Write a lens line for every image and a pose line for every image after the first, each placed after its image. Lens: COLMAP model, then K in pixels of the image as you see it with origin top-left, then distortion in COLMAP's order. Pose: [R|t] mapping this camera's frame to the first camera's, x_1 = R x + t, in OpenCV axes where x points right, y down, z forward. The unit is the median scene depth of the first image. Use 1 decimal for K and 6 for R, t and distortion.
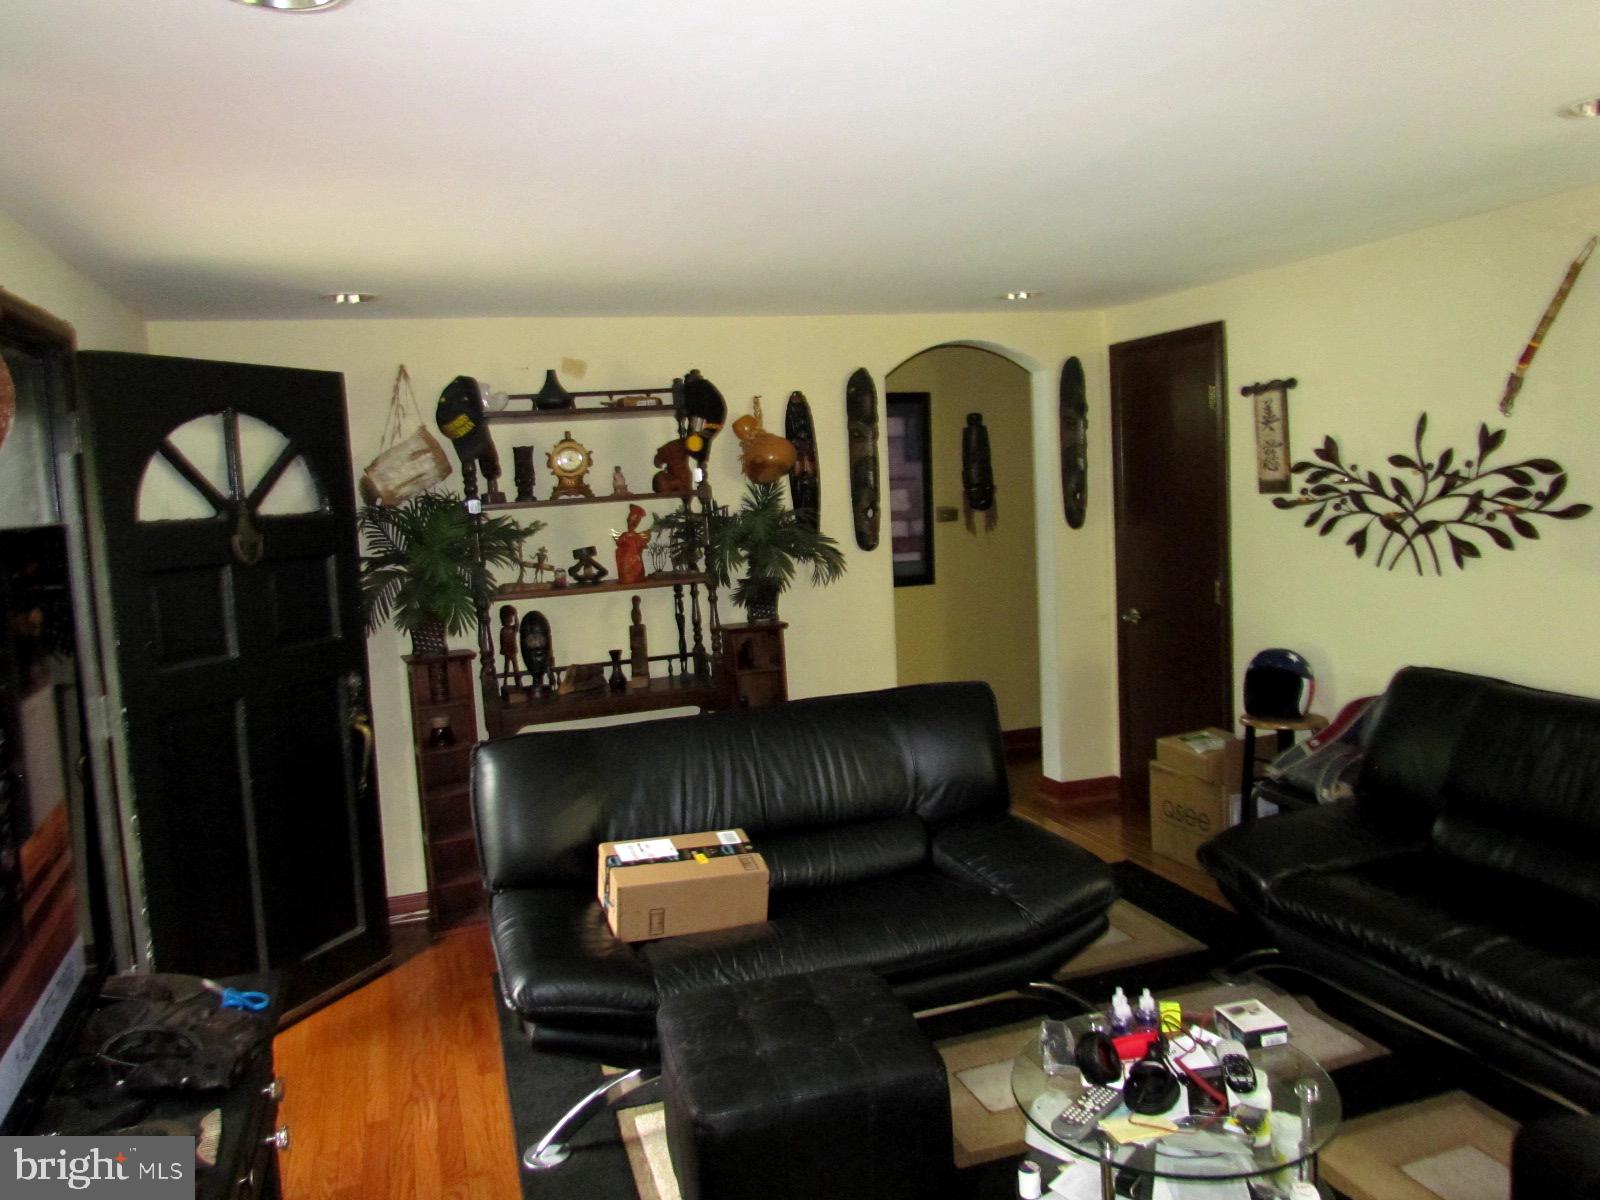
lens RADIAL K [[1163.5, 0, 787.8], [0, 1163.5, 591.6], [0, 0, 1]] dist [-0.010624, 0.005412]
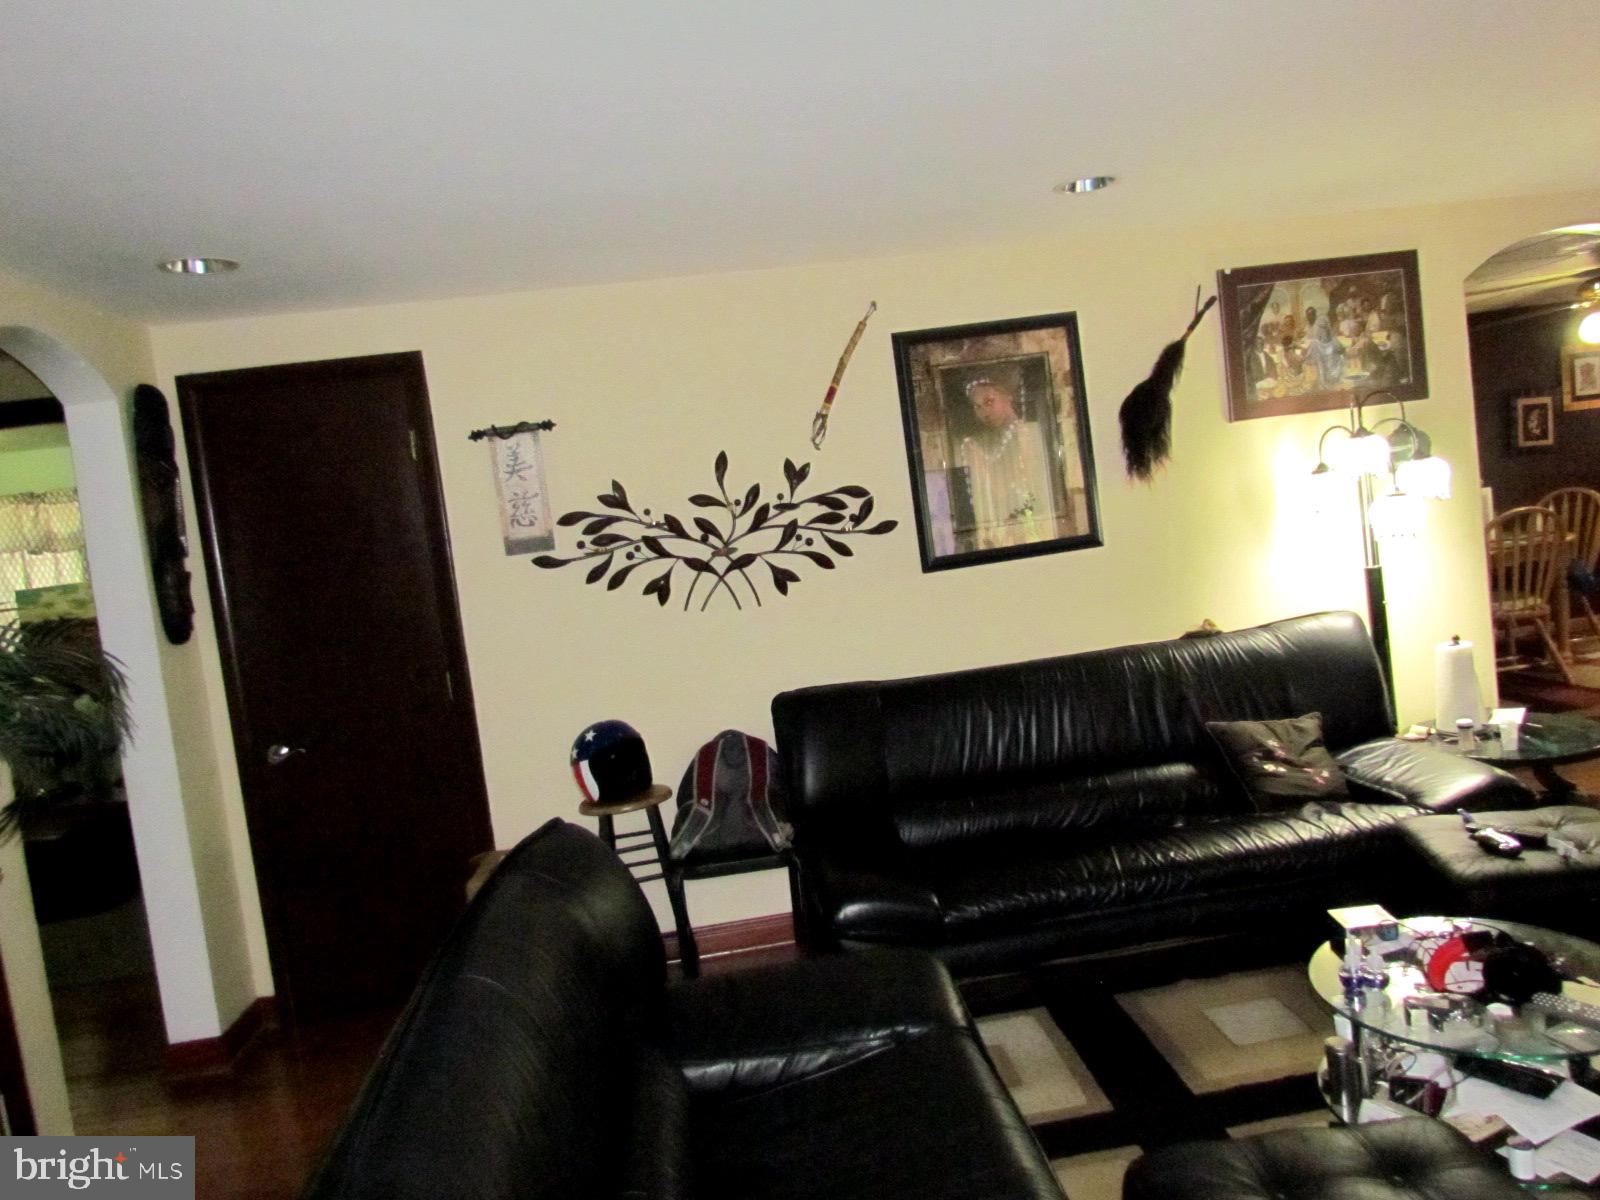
lens RADIAL K [[1163.5, 0, 796.6], [0, 1163.5, 598.3], [0, 0, 1]] dist [-0.010624, 0.005412]
pose [[0.247910, -0.053449, 0.967308, -0.401859], [0.198276, 0.980140, 0.003342, -0.016523], [-0.948276, 0.190966, 0.253584, 0.651364]]
